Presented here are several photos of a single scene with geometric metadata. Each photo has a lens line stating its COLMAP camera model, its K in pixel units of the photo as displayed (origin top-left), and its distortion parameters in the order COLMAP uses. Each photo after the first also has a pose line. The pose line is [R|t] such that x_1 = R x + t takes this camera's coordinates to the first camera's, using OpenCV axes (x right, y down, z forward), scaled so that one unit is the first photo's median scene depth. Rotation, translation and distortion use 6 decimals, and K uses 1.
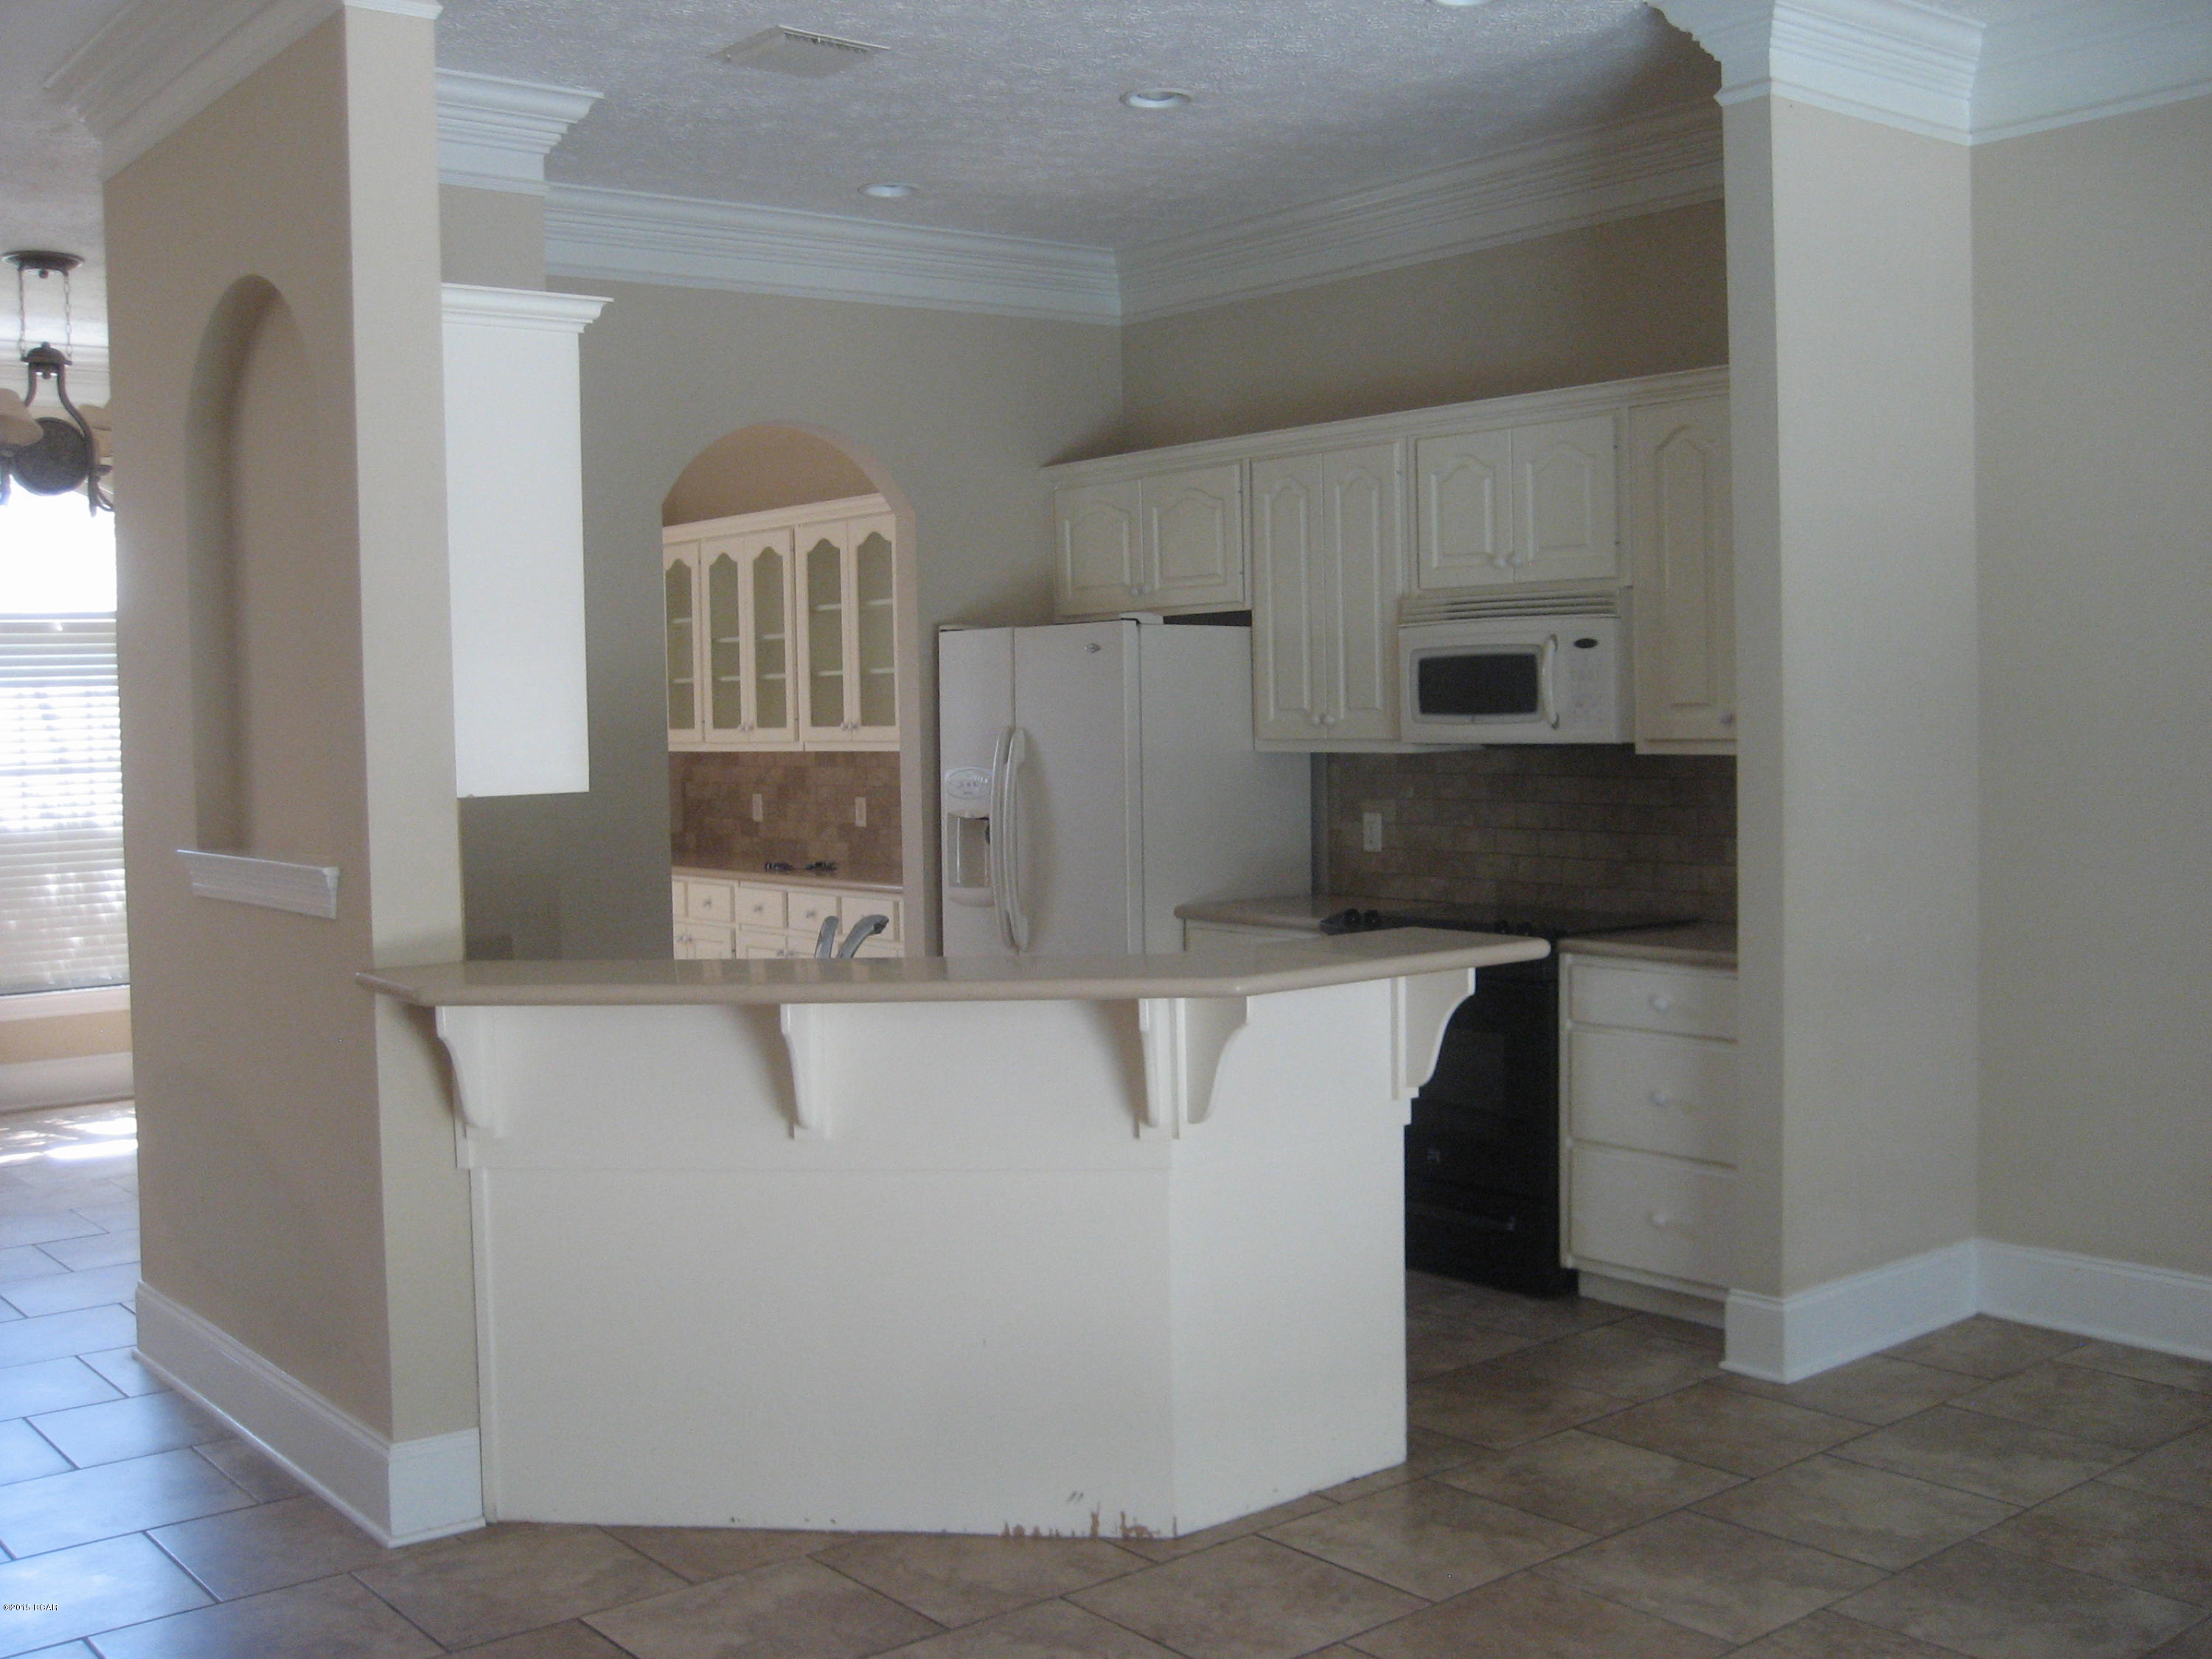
lens RADIAL K [[2282.0, 0, 1106.0], [0, 2282.0, 829.5], [0, 0, 1]] dist [-0.117431, 0.009224]
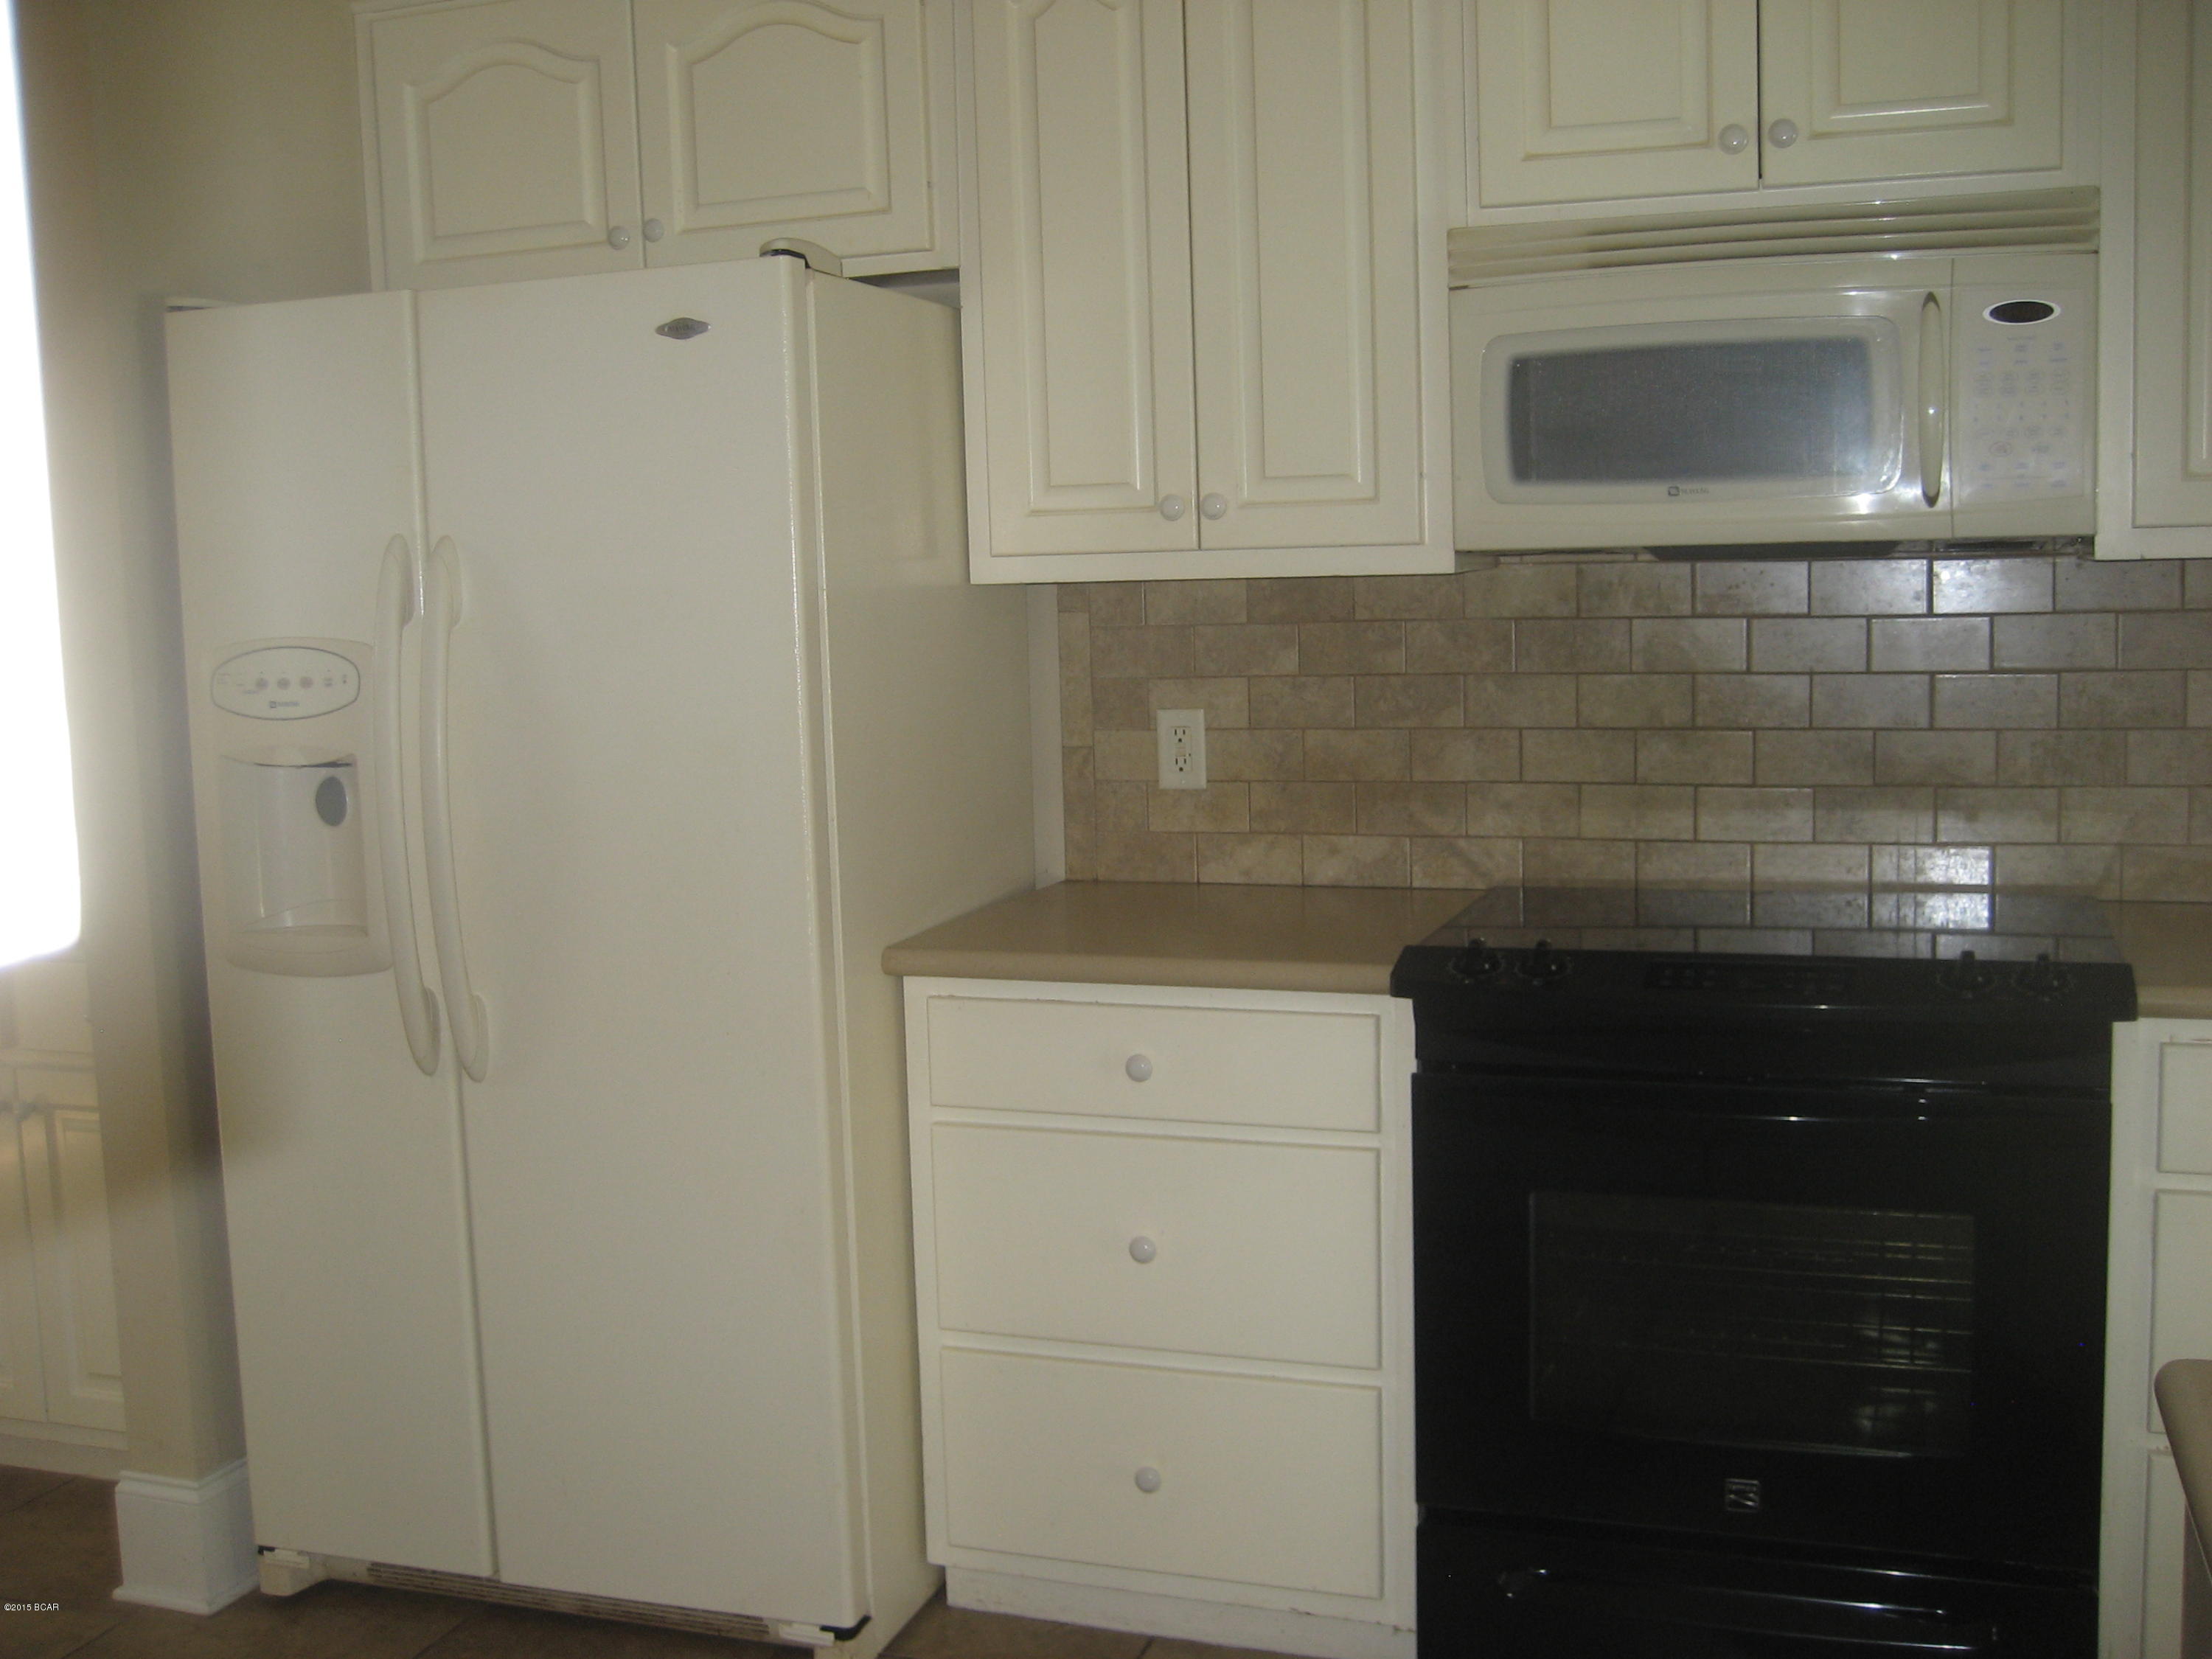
lens RADIAL K [[2282.0, 0, 1106.0], [0, 2282.0, 829.5], [0, 0, 1]] dist [-0.117431, 0.009224]
pose [[0.855317, -0.072641, 0.512987, -0.154274], [0.045467, 0.996826, 0.065346, -0.014940], [-0.516106, -0.032567, 0.855906, 0.627039]]
